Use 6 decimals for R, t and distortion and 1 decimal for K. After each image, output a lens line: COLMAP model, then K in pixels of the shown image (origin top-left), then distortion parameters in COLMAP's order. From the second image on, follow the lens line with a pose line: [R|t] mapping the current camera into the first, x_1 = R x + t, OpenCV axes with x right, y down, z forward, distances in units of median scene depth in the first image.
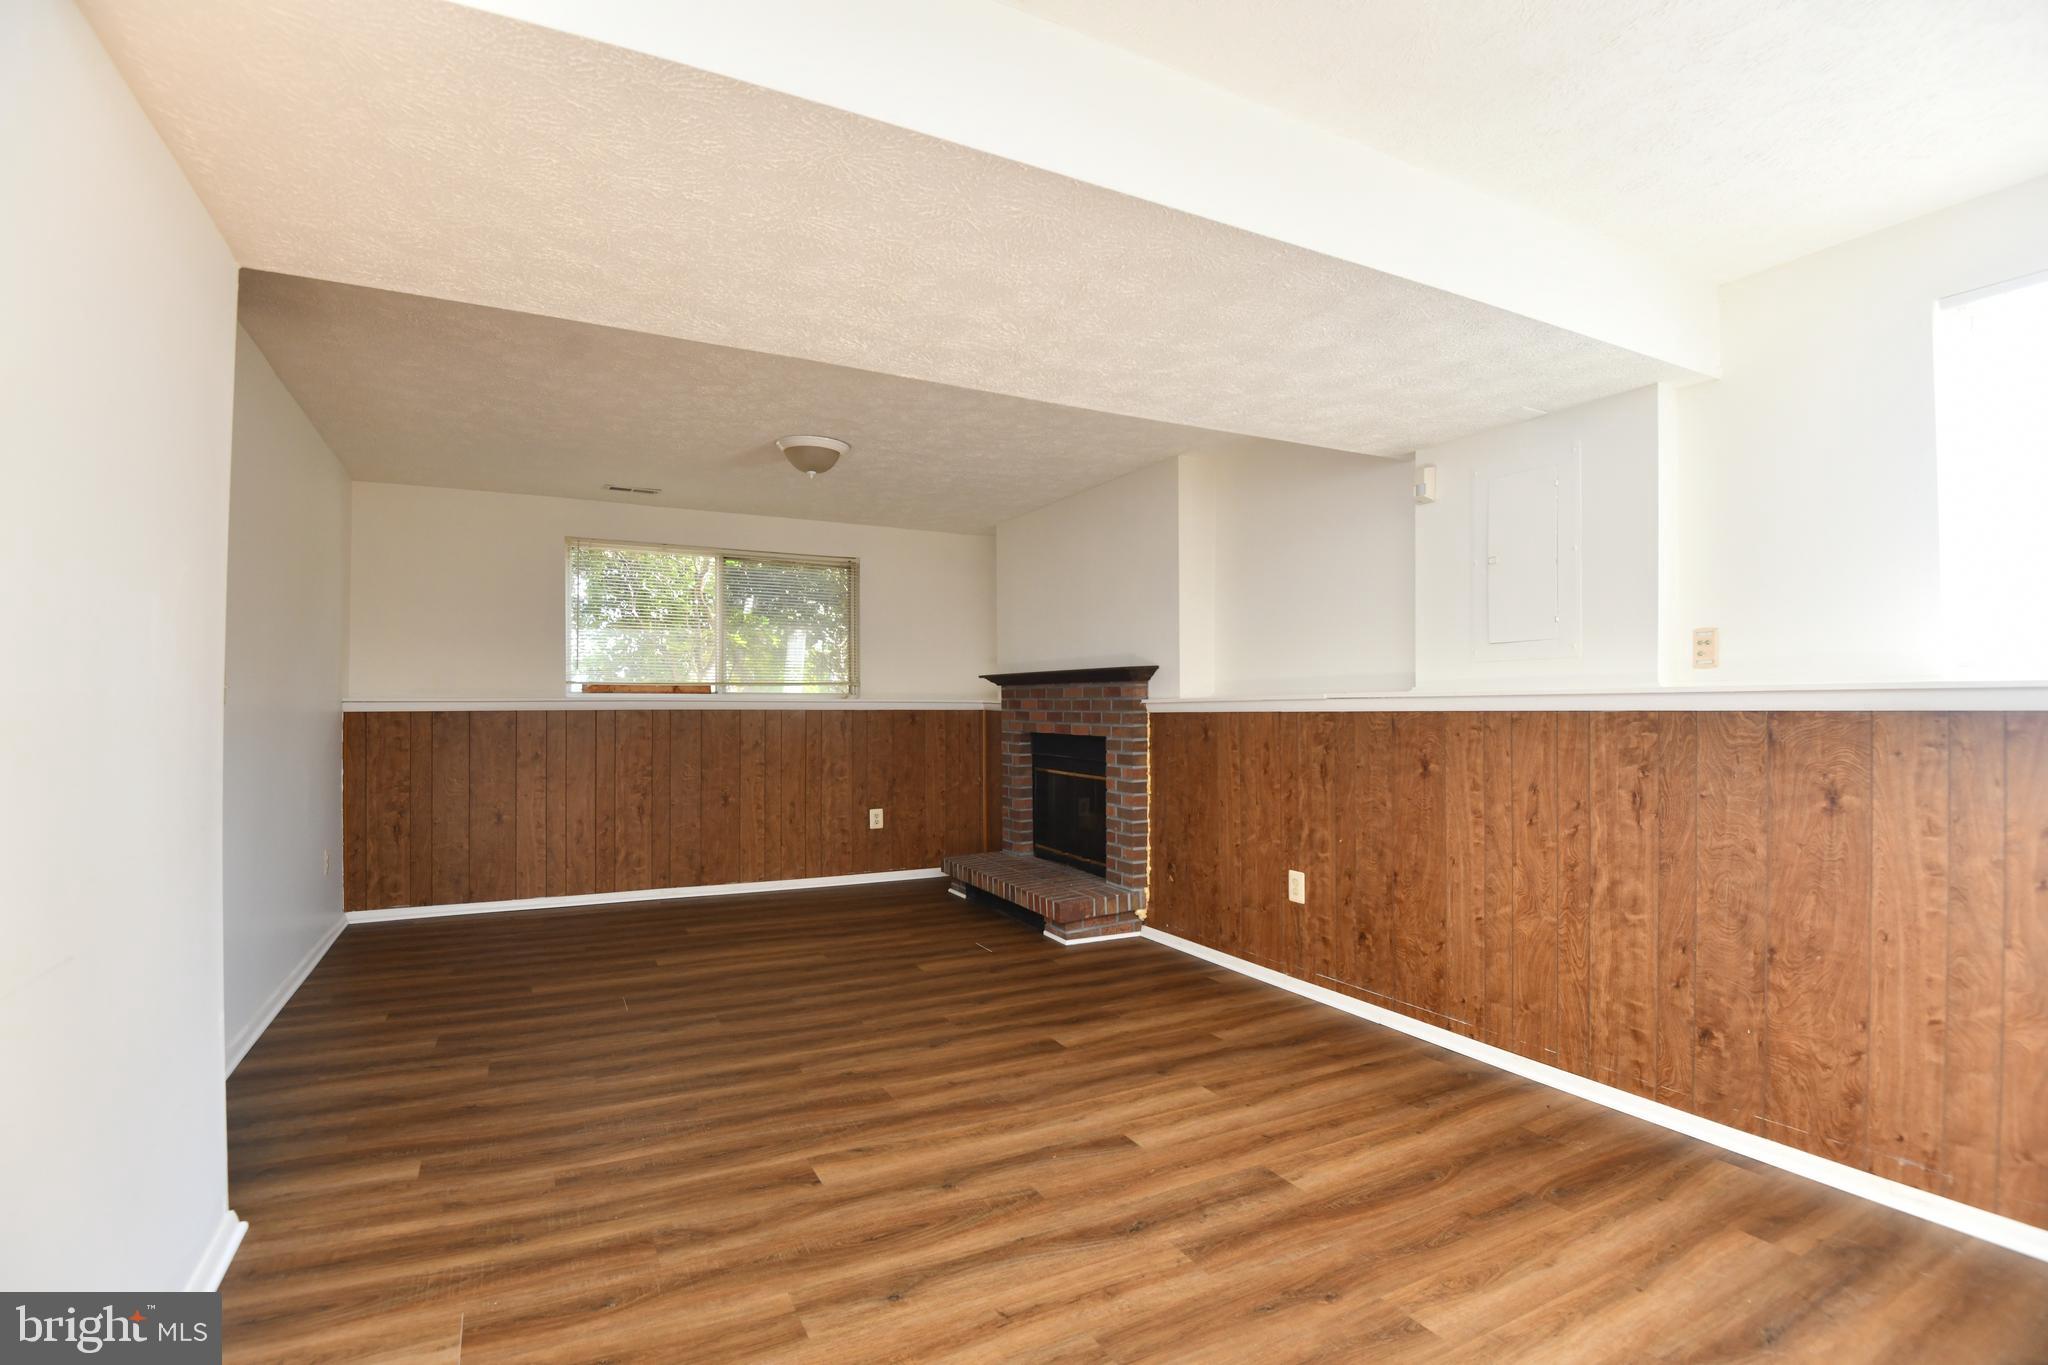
lens RADIAL K [[954.4, 0, 1024.0], [0, 954.4, 682.5], [0, 0, 1]] dist [0.002503, -0.034757]
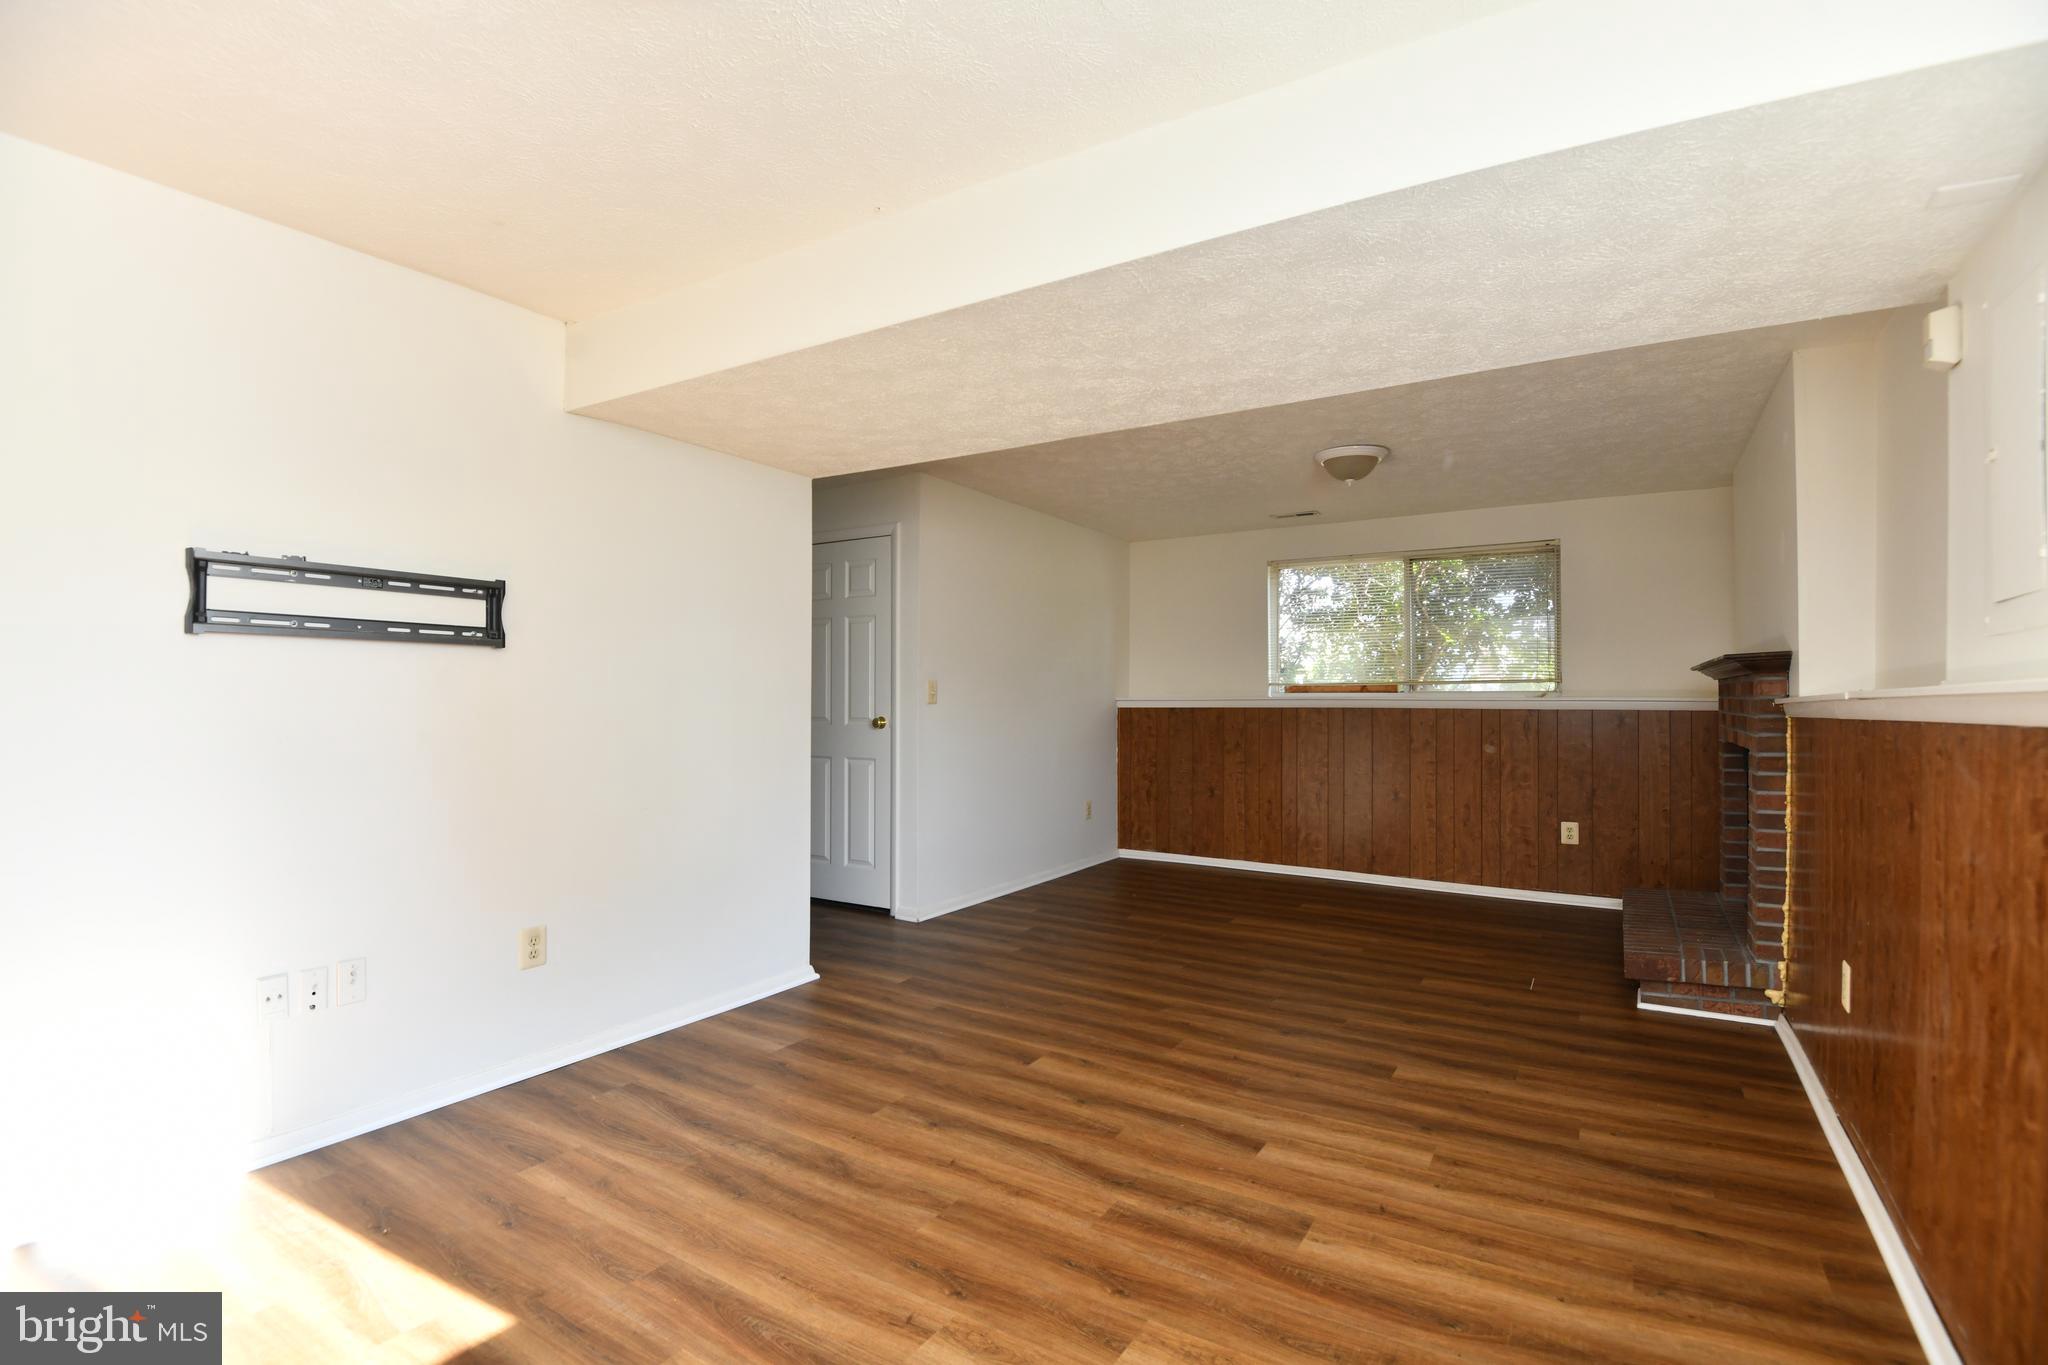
lens RADIAL K [[954.4, 0, 1024.0], [0, 954.4, 682.5], [0, 0, 1]] dist [0.002503, -0.034757]
pose [[0.501005, -0.014990, -0.865315, 0.650630], [0.019170, 0.999797, -0.006221, -0.001170], [0.865232, -0.013471, 0.501191, 0.227258]]
